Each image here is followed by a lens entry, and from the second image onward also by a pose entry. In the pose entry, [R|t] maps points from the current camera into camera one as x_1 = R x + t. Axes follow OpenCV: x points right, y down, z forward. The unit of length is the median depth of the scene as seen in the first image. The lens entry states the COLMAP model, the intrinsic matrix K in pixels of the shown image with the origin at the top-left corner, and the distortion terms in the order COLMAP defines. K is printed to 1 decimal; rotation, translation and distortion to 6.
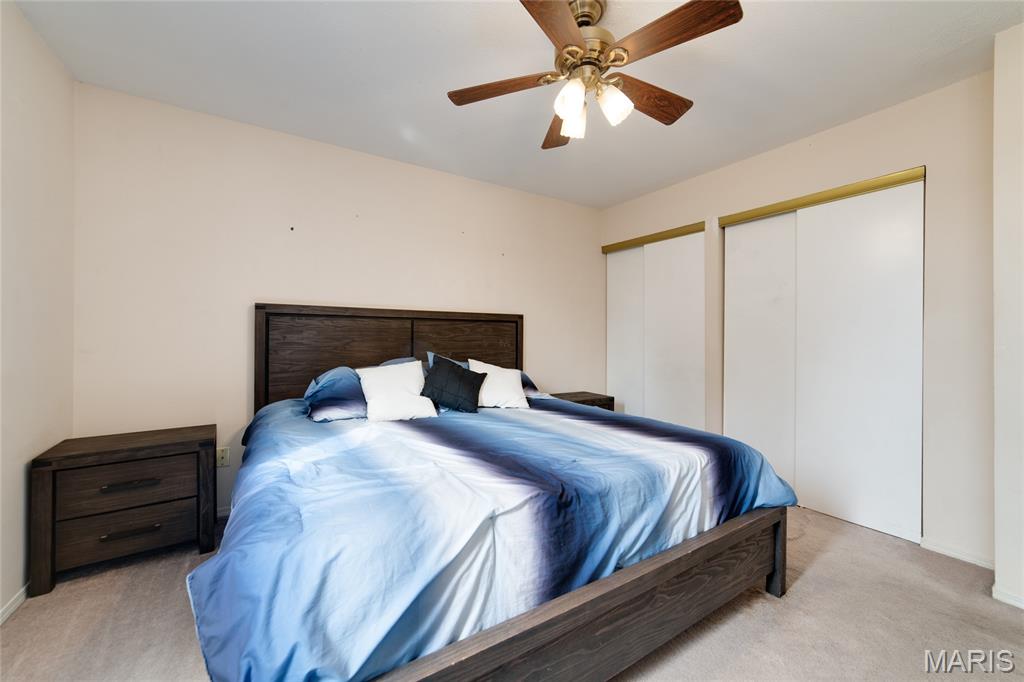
lens RADIAL K [[397.6, 0, 516.1], [0, 397.6, 337.1], [0, 0, 1]] dist [-0.024712, 0.006519]
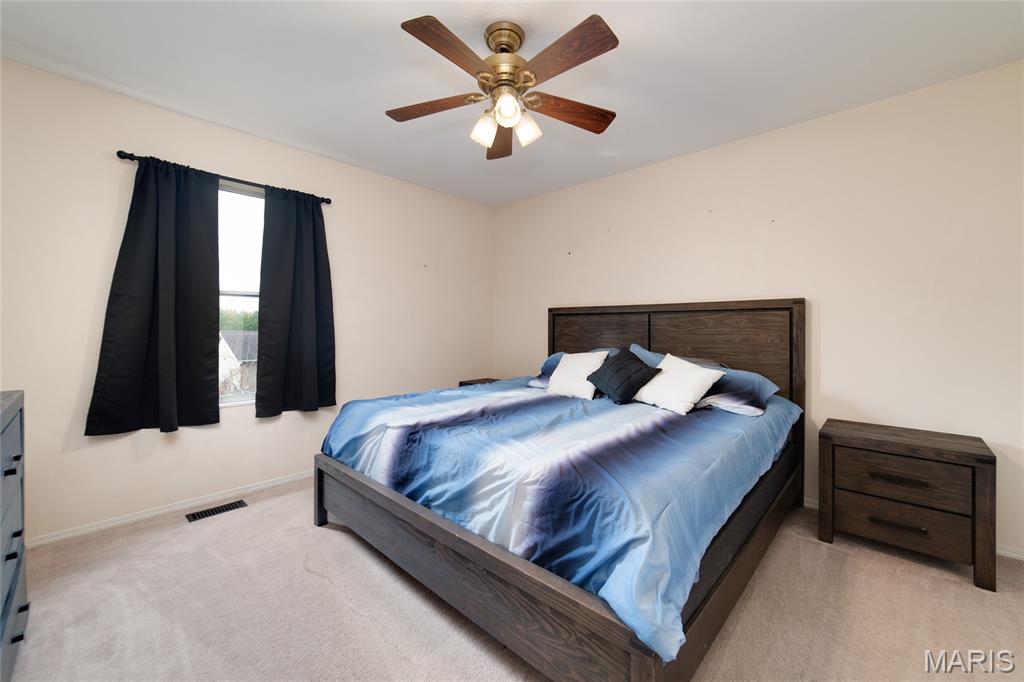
lens RADIAL K [[397.6, 0, 516.1], [0, 397.6, 337.1], [0, 0, 1]] dist [-0.024712, 0.006519]
pose [[0.253924, 0.013422, -0.967131, 0.757163], [-0.003287, 0.999910, 0.013014, 0.006518], [0.967219, -0.000126, 0.253945, 0.456086]]
